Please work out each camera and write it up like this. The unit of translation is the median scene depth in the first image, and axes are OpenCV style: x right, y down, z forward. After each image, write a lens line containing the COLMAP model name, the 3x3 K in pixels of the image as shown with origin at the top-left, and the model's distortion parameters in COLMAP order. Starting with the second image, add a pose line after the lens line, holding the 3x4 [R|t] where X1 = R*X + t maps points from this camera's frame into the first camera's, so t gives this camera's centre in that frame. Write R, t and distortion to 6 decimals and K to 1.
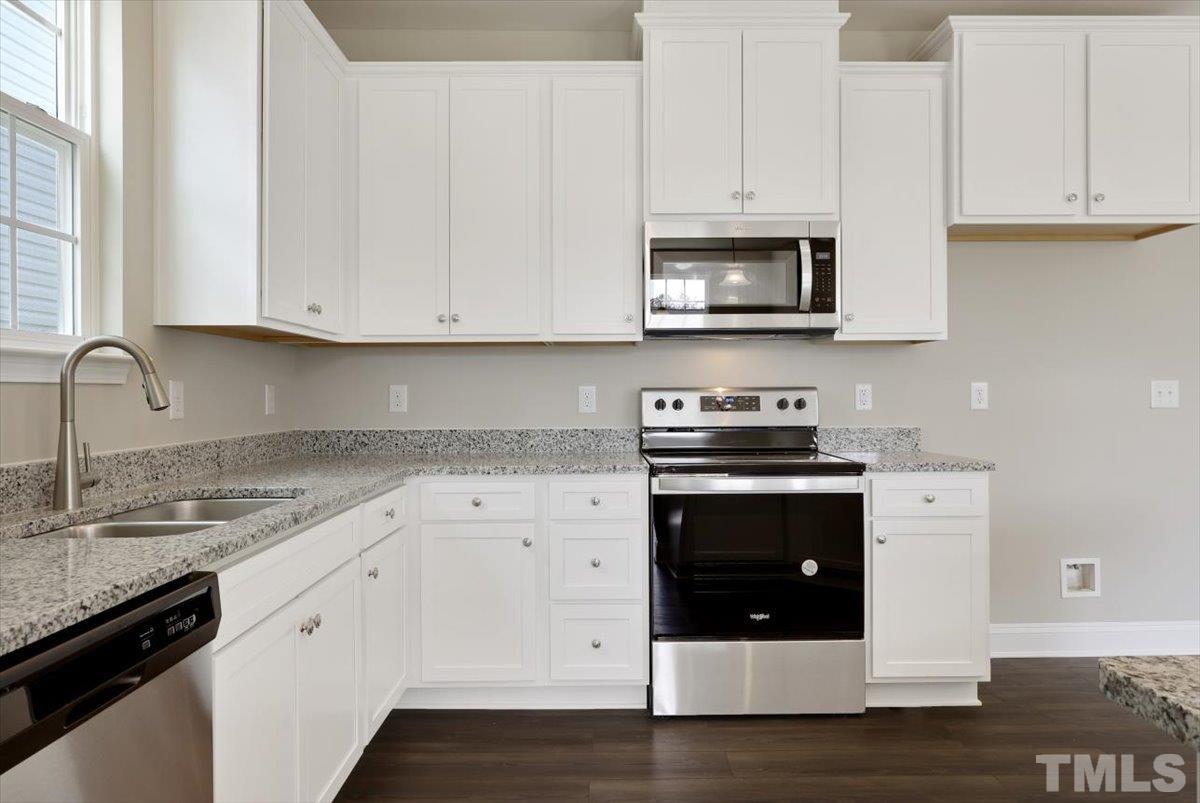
lens RADIAL K [[793.1, 0, 605.3], [0, 793.1, 391.6], [0, 0, 1]] dist [0.013695, 0.000198]
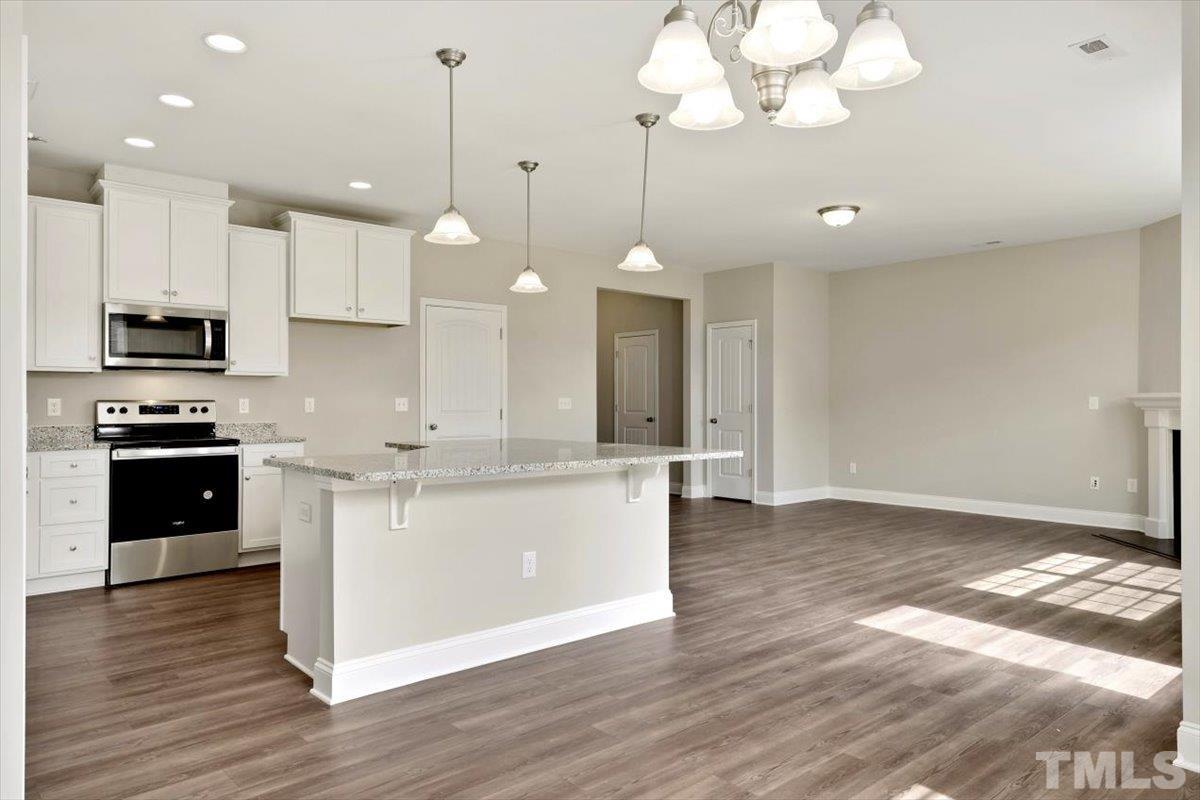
lens RADIAL K [[793.1, 0, 601.7], [0, 793.1, 395.1], [0, 0, 1]] dist [0.013695, 0.000198]
pose [[0.769535, 0.010311, 0.638522, -0.215576], [-0.004542, 0.999933, -0.010673, -0.002358], [-0.638589, 0.005314, 0.769530, -0.974143]]
